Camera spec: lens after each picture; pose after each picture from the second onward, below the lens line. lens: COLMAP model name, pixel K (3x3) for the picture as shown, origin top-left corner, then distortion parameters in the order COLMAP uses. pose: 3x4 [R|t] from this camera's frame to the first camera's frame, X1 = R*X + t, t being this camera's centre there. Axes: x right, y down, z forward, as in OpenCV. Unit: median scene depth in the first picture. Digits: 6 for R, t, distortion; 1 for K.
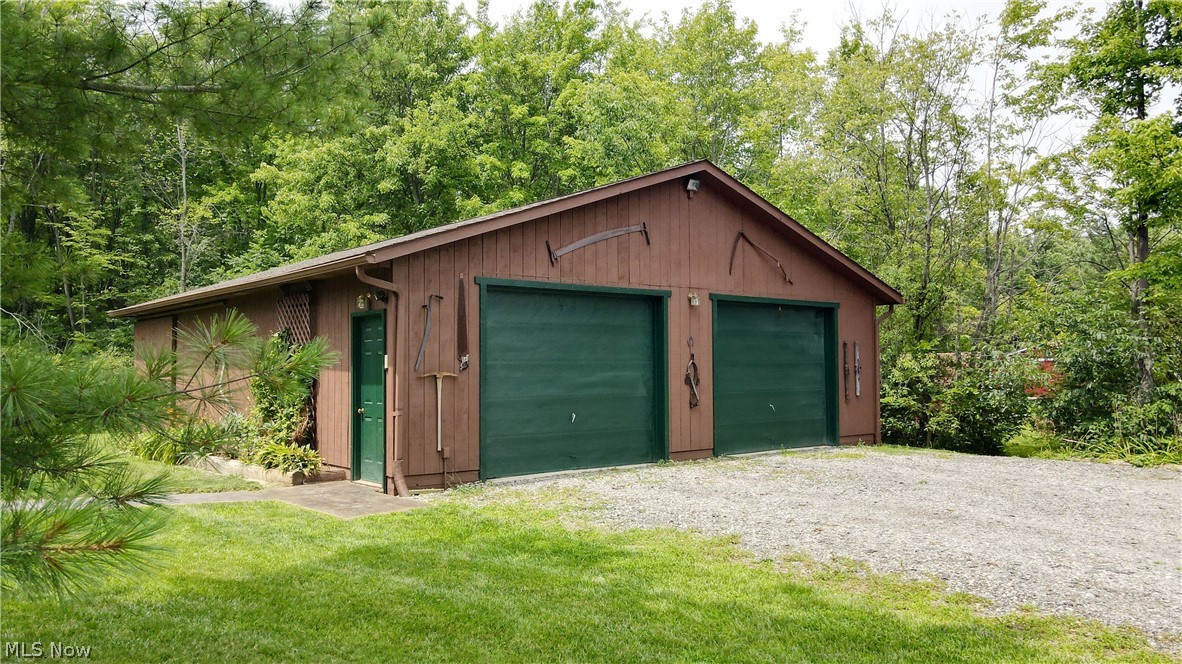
lens RADIAL K [[826.0, 0, 591.9], [0, 826.0, 331.4], [0, 0, 1]] dist [-0.001138, -0.000132]
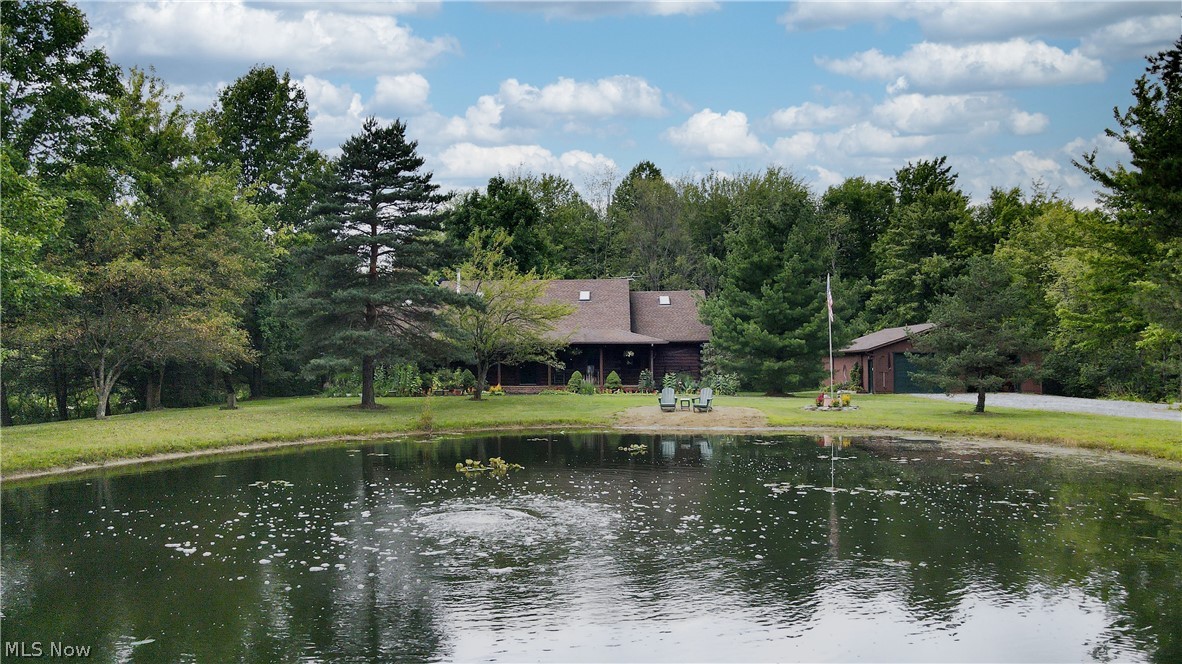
lens RADIAL K [[826.0, 0, 591.3], [0, 826.0, 332.7], [0, 0, 1]] dist [-0.001138, -0.000132]
pose [[0.731280, -0.003996, -0.682065, 1.535157], [0.007032, 0.999974, 0.001682, -0.160689], [0.682041, -0.006027, 0.731289, -3.054453]]
